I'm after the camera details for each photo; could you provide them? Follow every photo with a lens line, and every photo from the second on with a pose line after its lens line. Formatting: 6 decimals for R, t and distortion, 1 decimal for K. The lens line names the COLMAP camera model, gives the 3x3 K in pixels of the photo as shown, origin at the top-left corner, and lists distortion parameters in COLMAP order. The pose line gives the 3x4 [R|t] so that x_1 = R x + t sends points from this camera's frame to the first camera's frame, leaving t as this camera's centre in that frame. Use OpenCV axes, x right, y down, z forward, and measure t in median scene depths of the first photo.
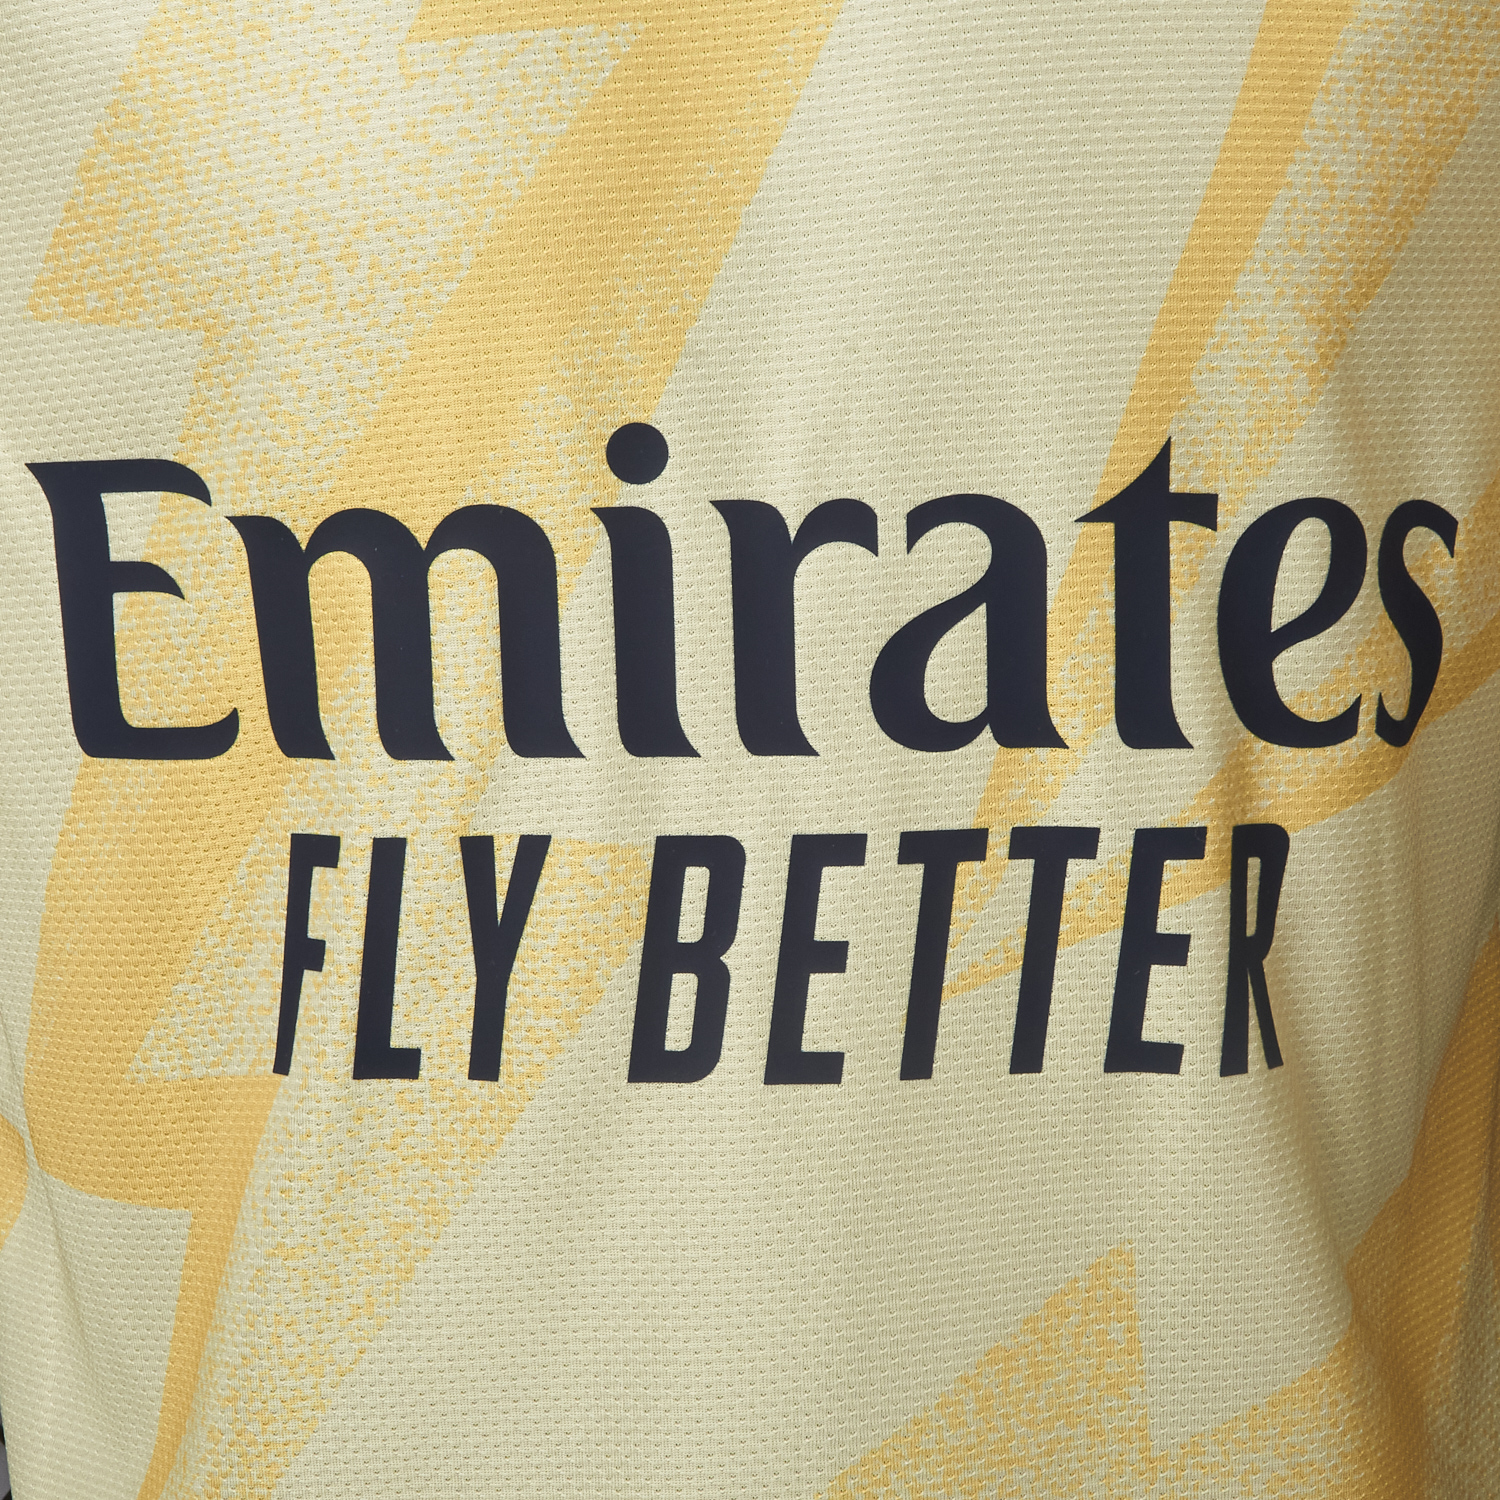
lens RADIAL K [[3254.9, 0, 750.7], [0, 3254.9, 692.0], [0, 0, 1]] dist [0.020589, -0.318545]
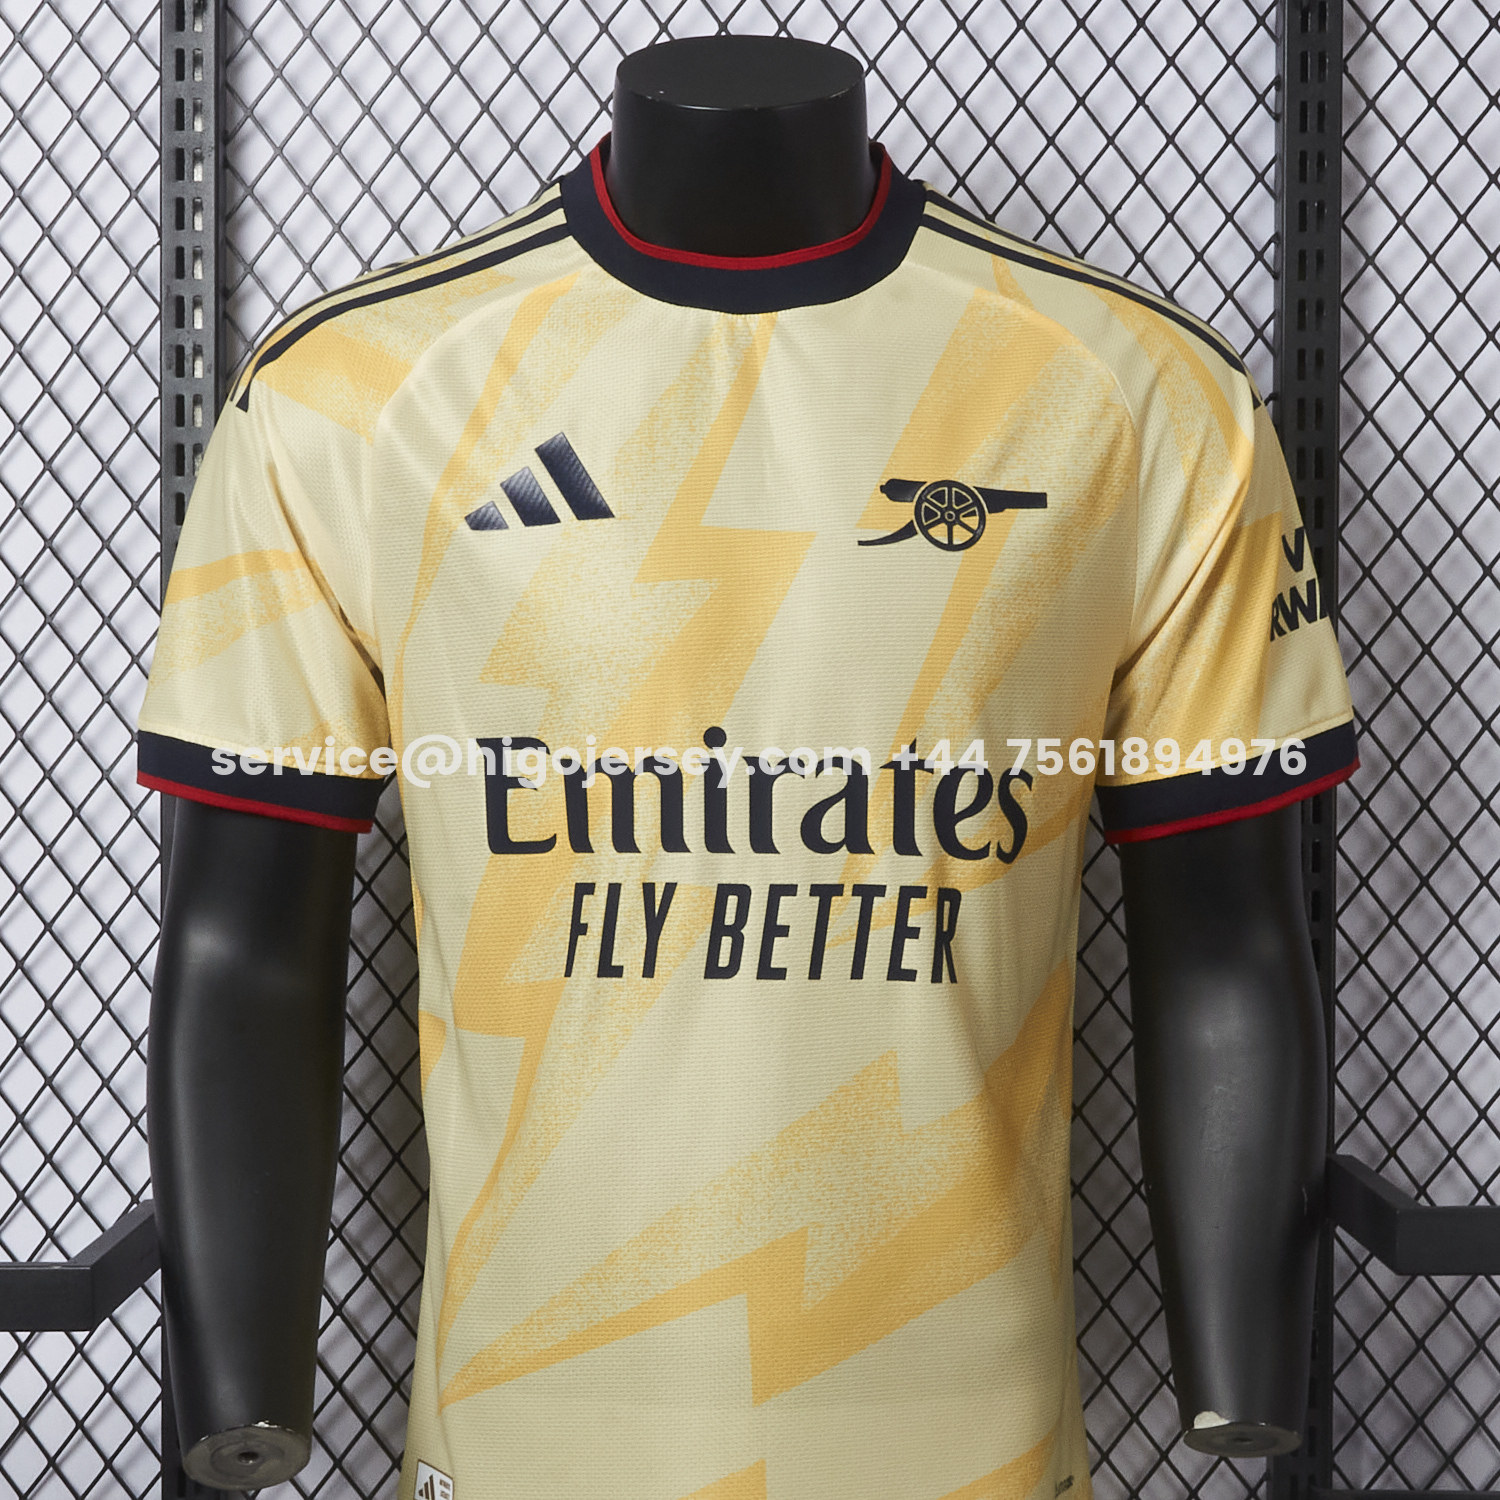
lens RADIAL K [[2653.2, 0, 750.0], [0, 2653.2, 750.0], [0, 0, 1]] dist [-0.006215, 0.037263]
pose [[0.999592, 0.028501, 0.001679, -0.009512], [-0.028136, 0.993351, -0.111635, 0.174645], [-0.004850, 0.111542, 0.993748, -1.133655]]
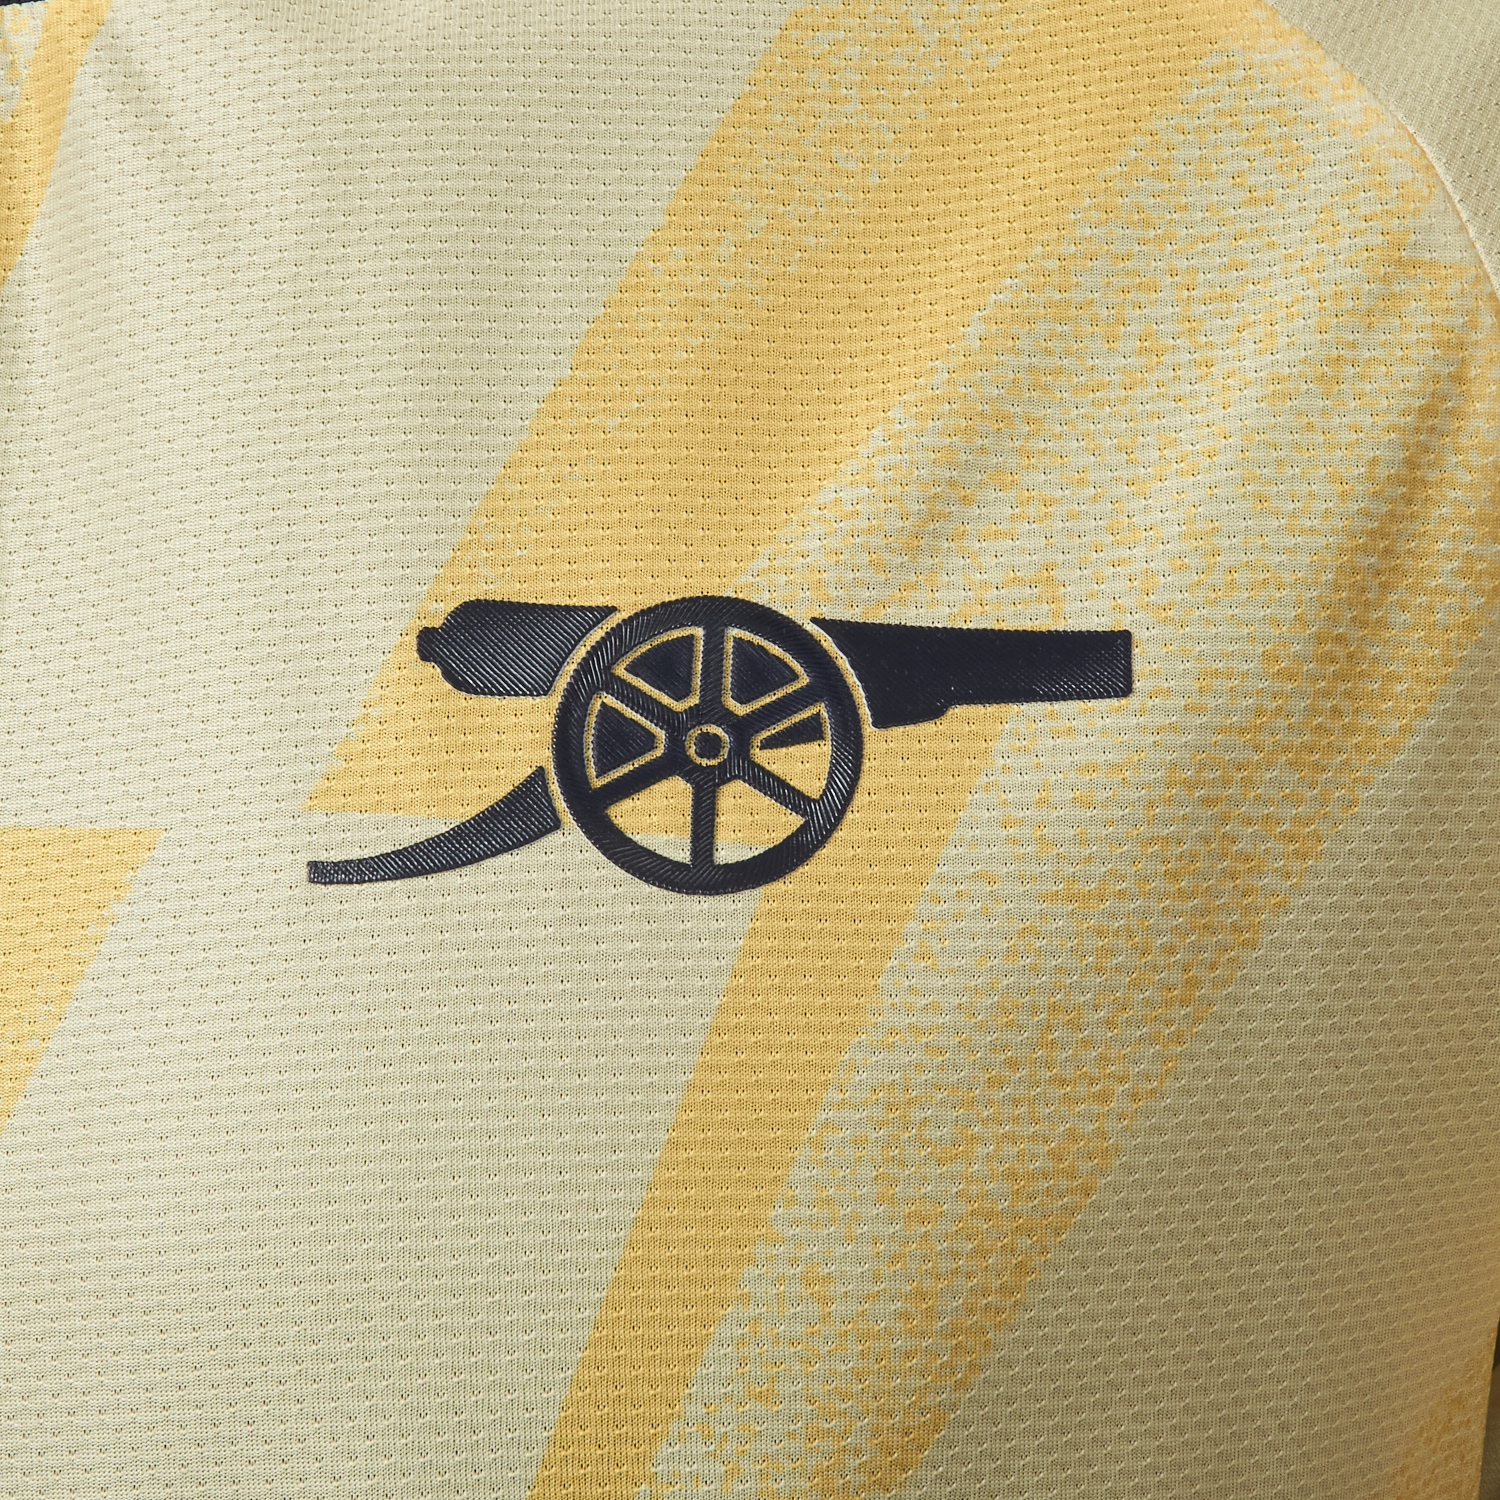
lens RADIAL K [[3254.9, 0, 750.7], [0, 3254.9, 692.0], [0, 0, 1]] dist [0.020589, -0.318545]
pose [[0.980220, -0.002380, -0.197896, 0.286791], [-0.029804, 0.986749, -0.159491, -0.168816], [0.195654, 0.162235, 0.967161, 0.371342]]
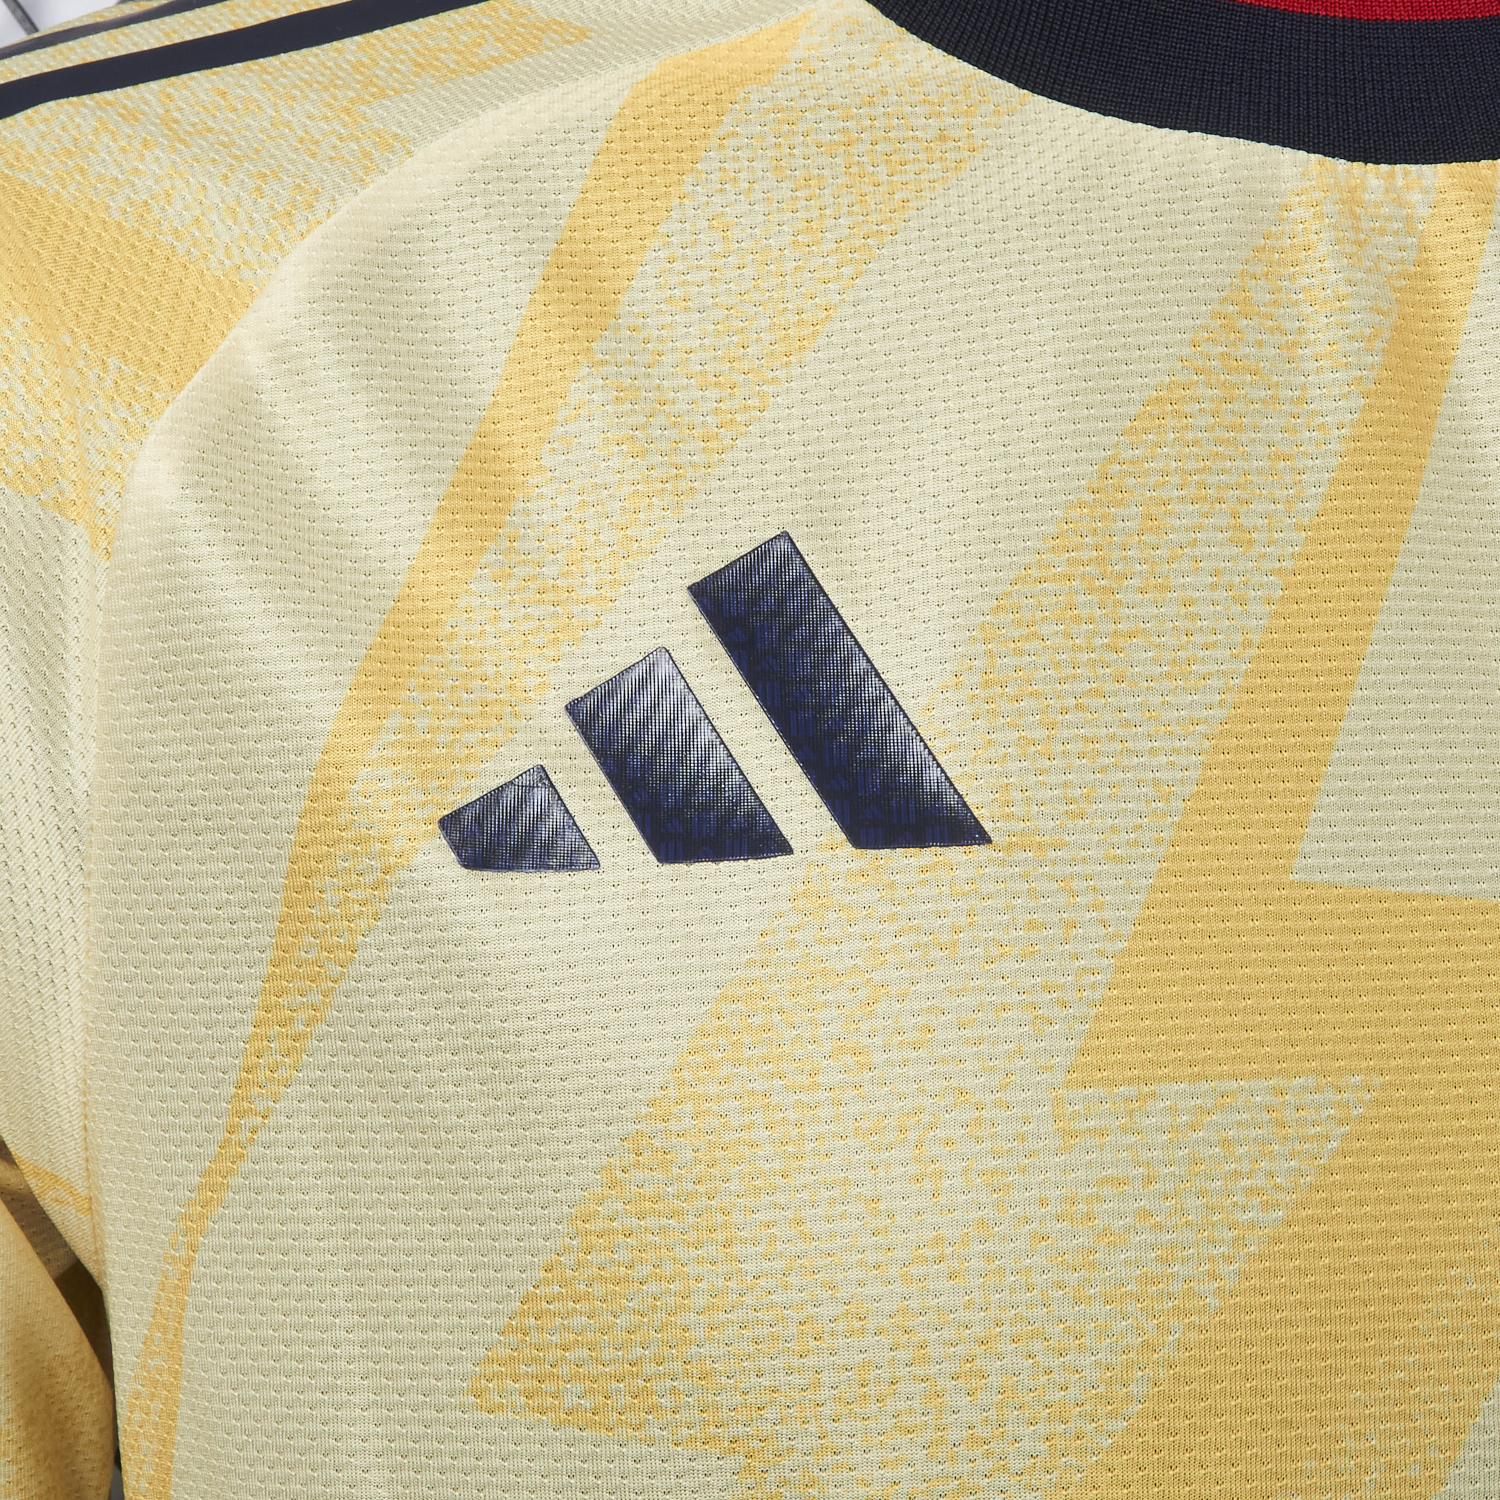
lens RADIAL K [[3254.9, 0, 750.7], [0, 3254.9, 692.0], [0, 0, 1]] dist [0.020589, -0.318545]
pose [[0.993536, 0.057526, 0.097864, -0.250007], [-0.039119, 0.982786, -0.180557, -0.149017], [-0.106566, 0.175562, 0.978684, 0.264422]]
